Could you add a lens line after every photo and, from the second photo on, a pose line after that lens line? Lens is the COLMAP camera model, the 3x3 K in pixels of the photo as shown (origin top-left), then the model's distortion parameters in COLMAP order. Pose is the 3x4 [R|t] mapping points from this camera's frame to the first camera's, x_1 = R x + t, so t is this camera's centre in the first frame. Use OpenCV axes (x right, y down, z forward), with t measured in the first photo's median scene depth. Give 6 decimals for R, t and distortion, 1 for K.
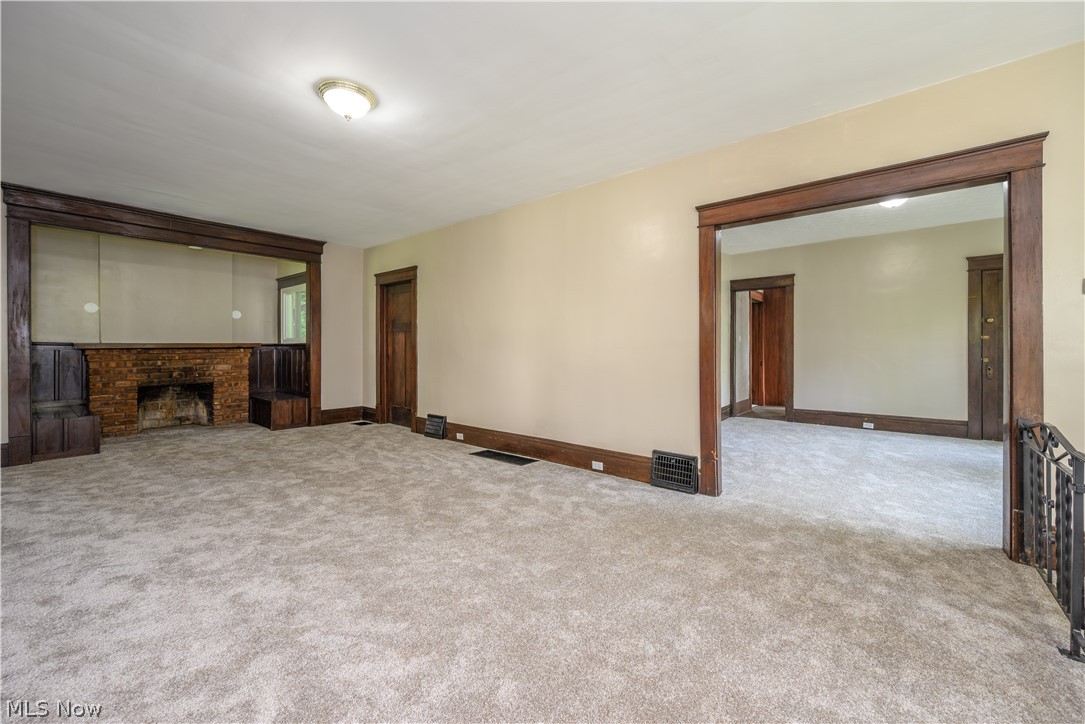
lens RADIAL K [[429.6, 0, 546.1], [0, 429.6, 358.9], [0, 0, 1]] dist [-0.000942, -0.000243]
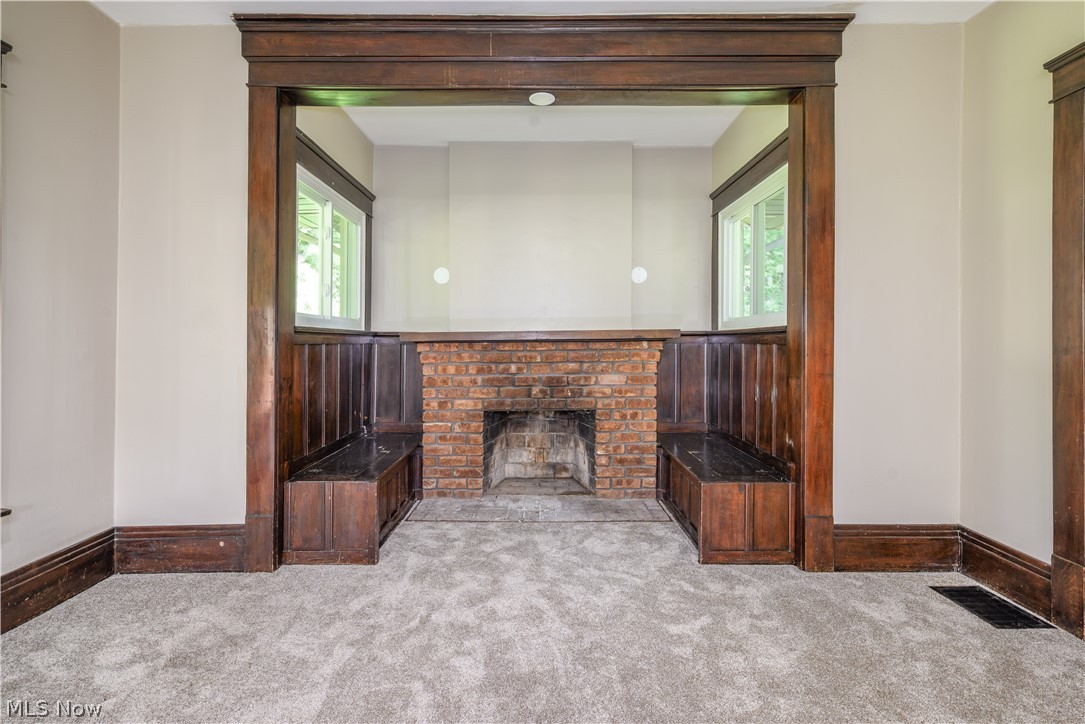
lens RADIAL K [[486.5, 0, 534.8], [0, 486.5, 332.4], [0, 0, 1]] dist [0.000592, -0.000045]
pose [[0.631365, -0.016745, -0.775305, -0.380995], [-0.018390, 0.999162, -0.036556, -0.012446], [0.775268, 0.037338, 0.630528, 0.585994]]
